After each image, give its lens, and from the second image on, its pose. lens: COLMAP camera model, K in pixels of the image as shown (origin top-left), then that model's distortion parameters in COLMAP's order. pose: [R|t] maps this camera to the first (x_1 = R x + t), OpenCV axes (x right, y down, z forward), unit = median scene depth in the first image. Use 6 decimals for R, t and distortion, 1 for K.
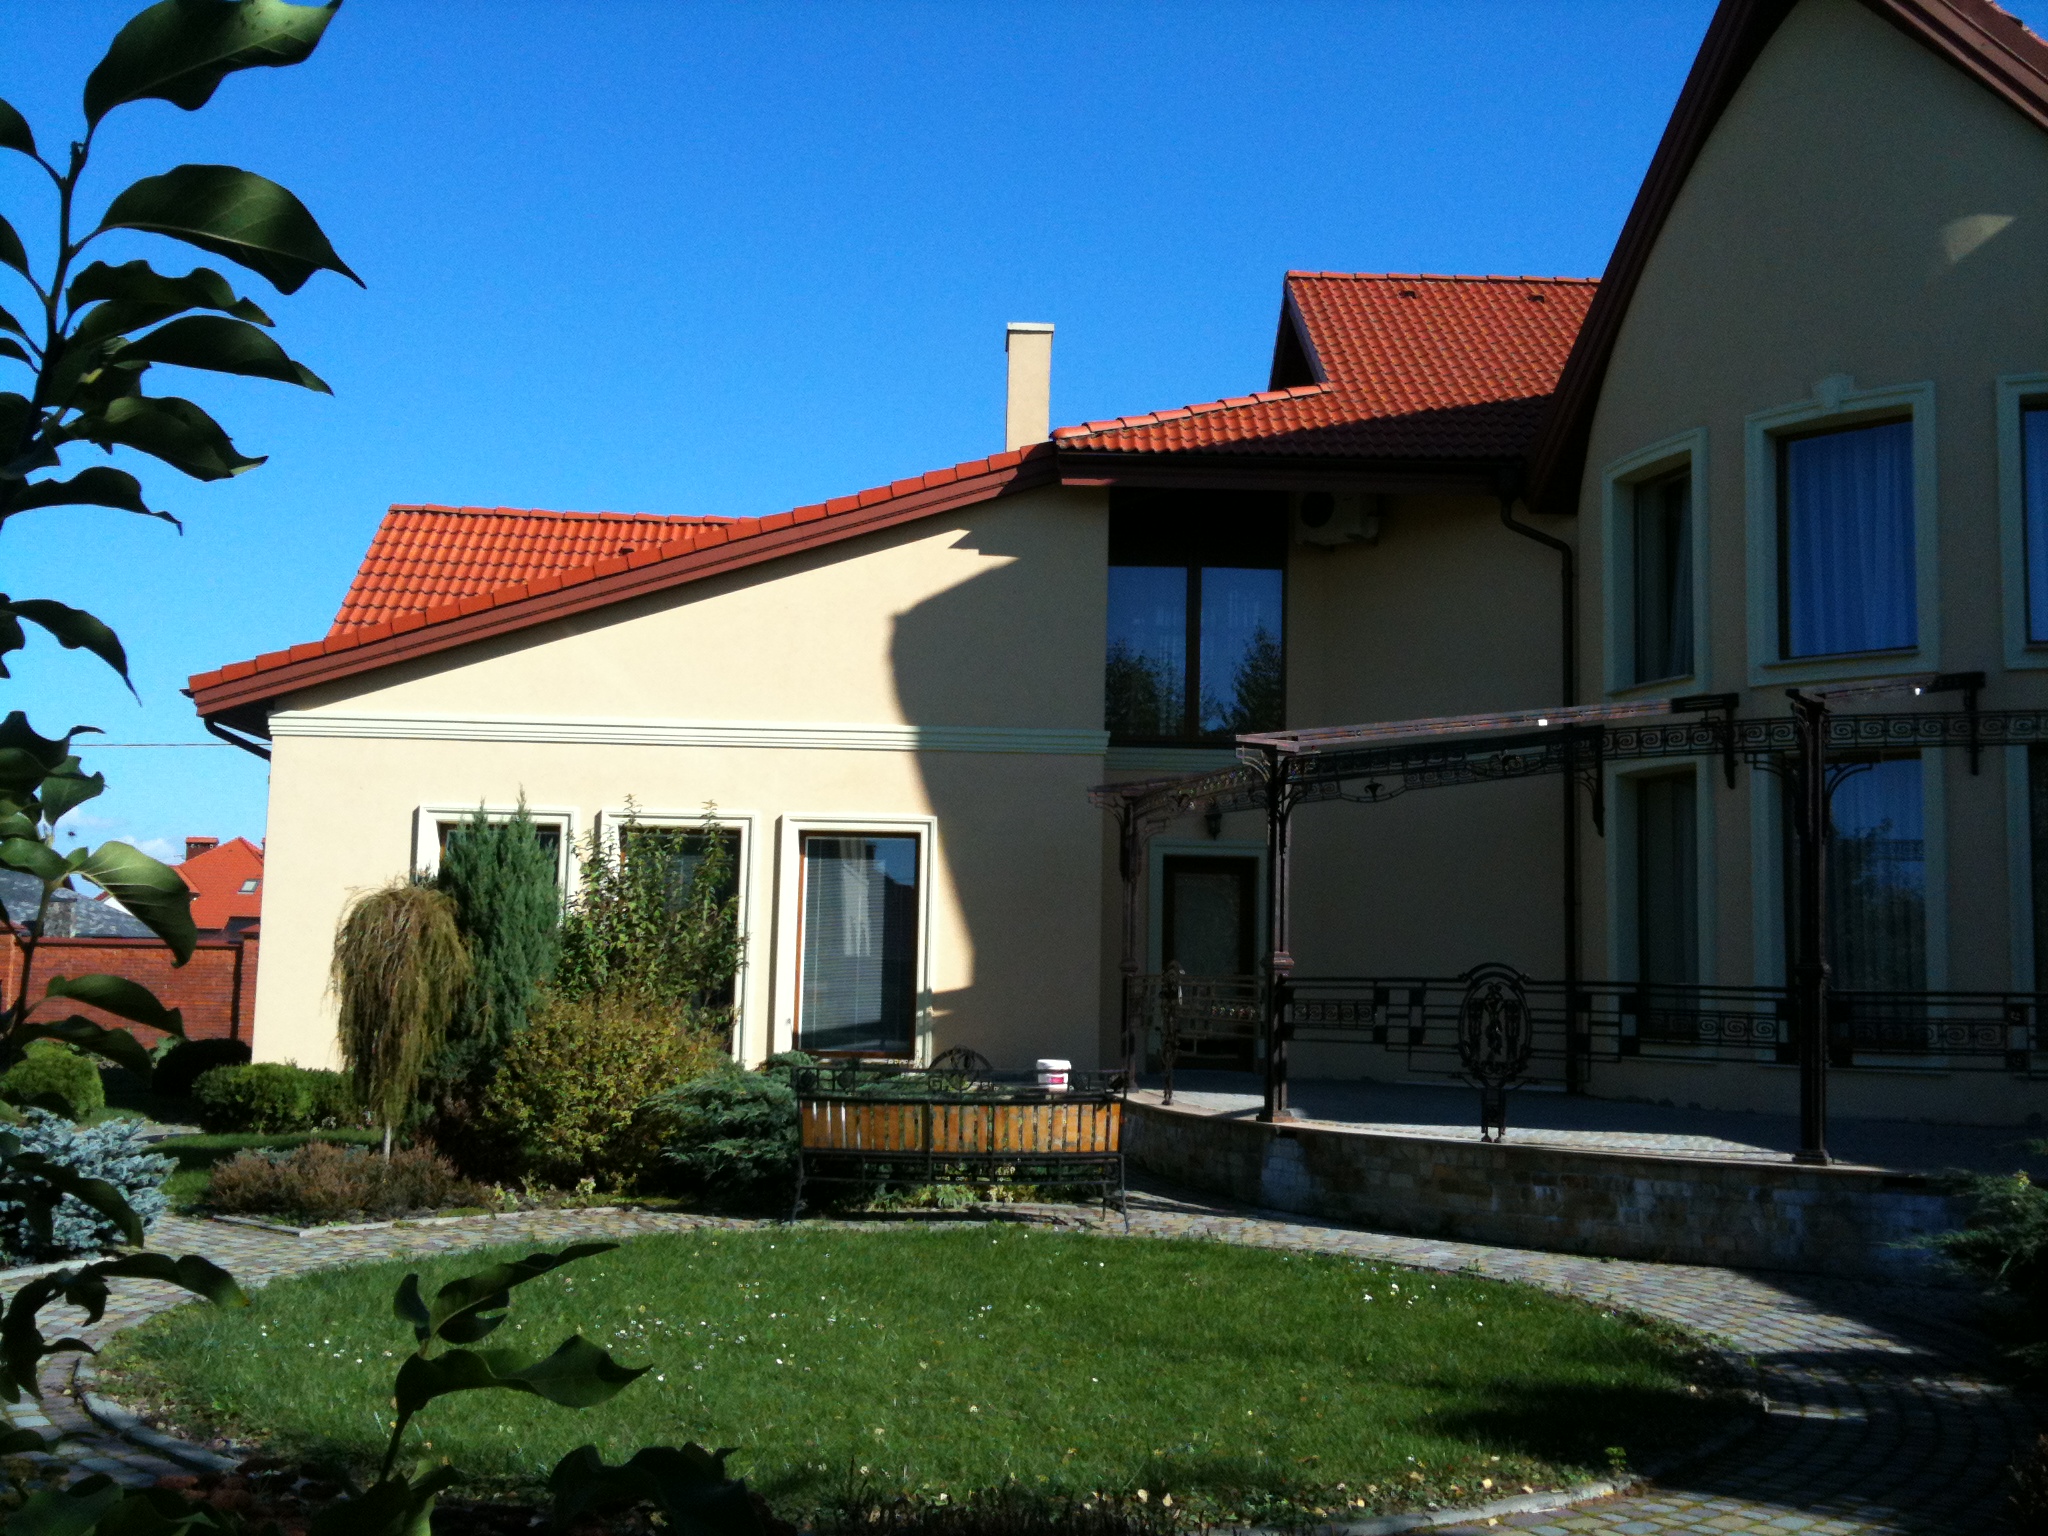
lens RADIAL K [[2130.8, 0, 1060.7], [0, 2130.8, 765.1], [0, 0, 1]] dist [0.148904, -0.379000]
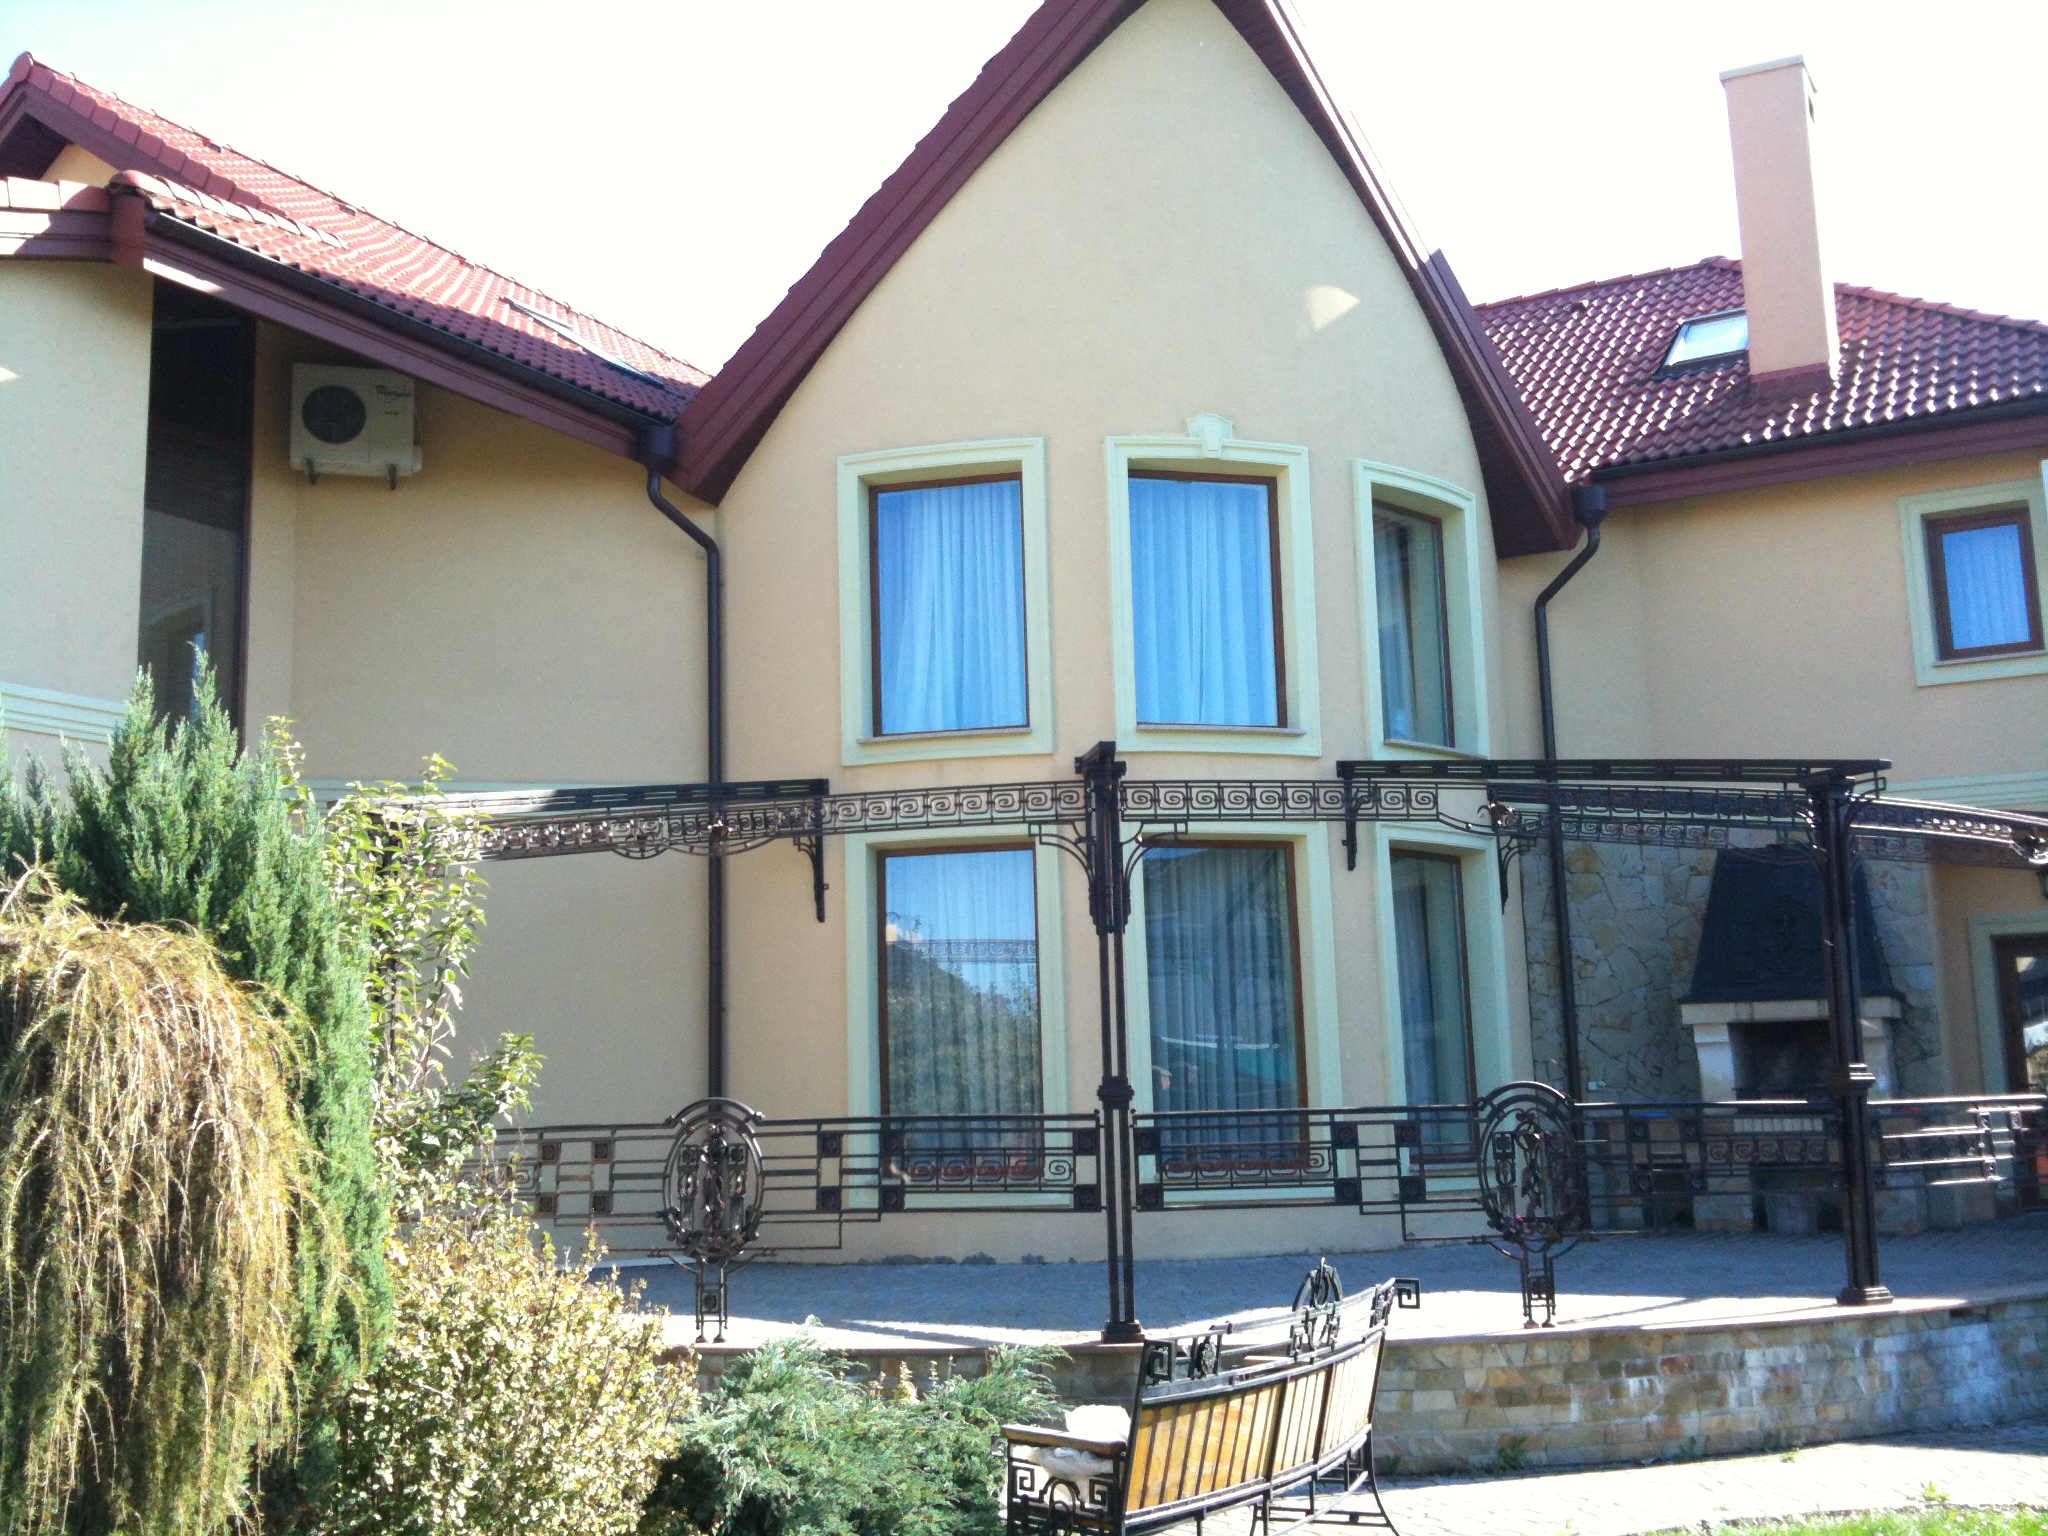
lens RADIAL K [[2219.0, 0, 1035.2], [0, 2219.0, 692.4], [0, 0, 1]] dist [0.059244, -0.148906]
pose [[0.510726, 0.130650, 0.849759, -0.562423], [-0.054148, 0.991312, -0.119869, 0.059945], [-0.858037, 0.015208, 0.513363, 0.746432]]
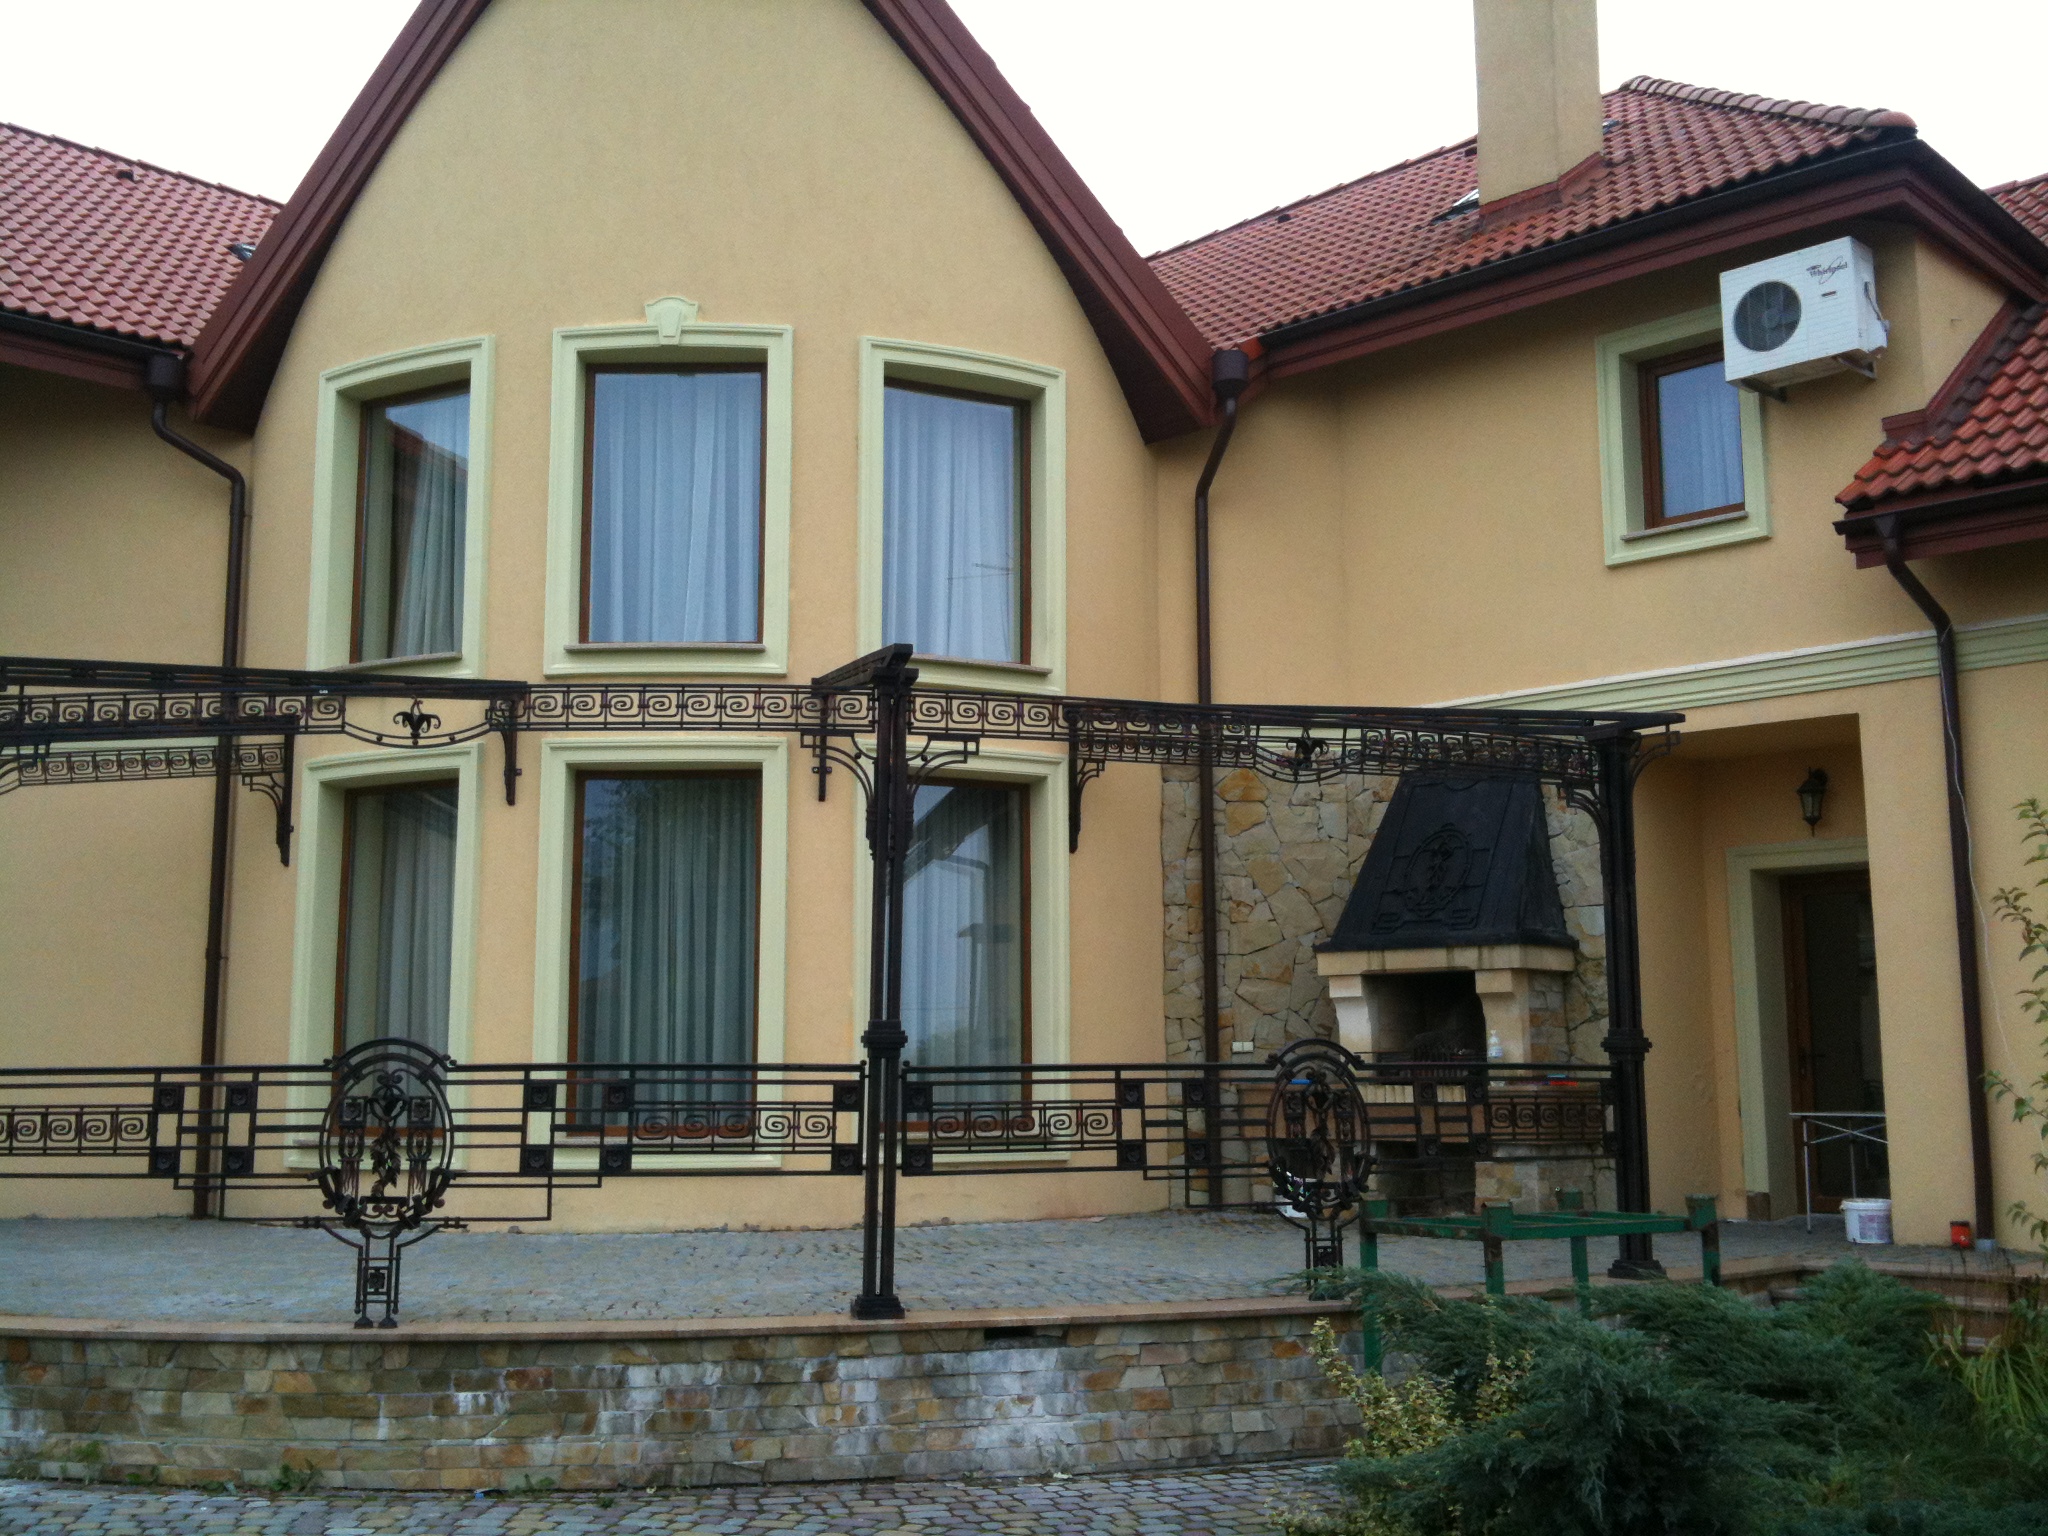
lens RADIAL K [[2151.4, 0, 1024.0], [0, 2151.4, 768.0], [0, 0, 1]] dist [0.162666, -0.409500]
pose [[0.737871, 0.073185, 0.670962, -0.095785], [-0.051449, 0.997310, -0.052203, 0.036848], [-0.672978, 0.003999, 0.739652, 0.401839]]
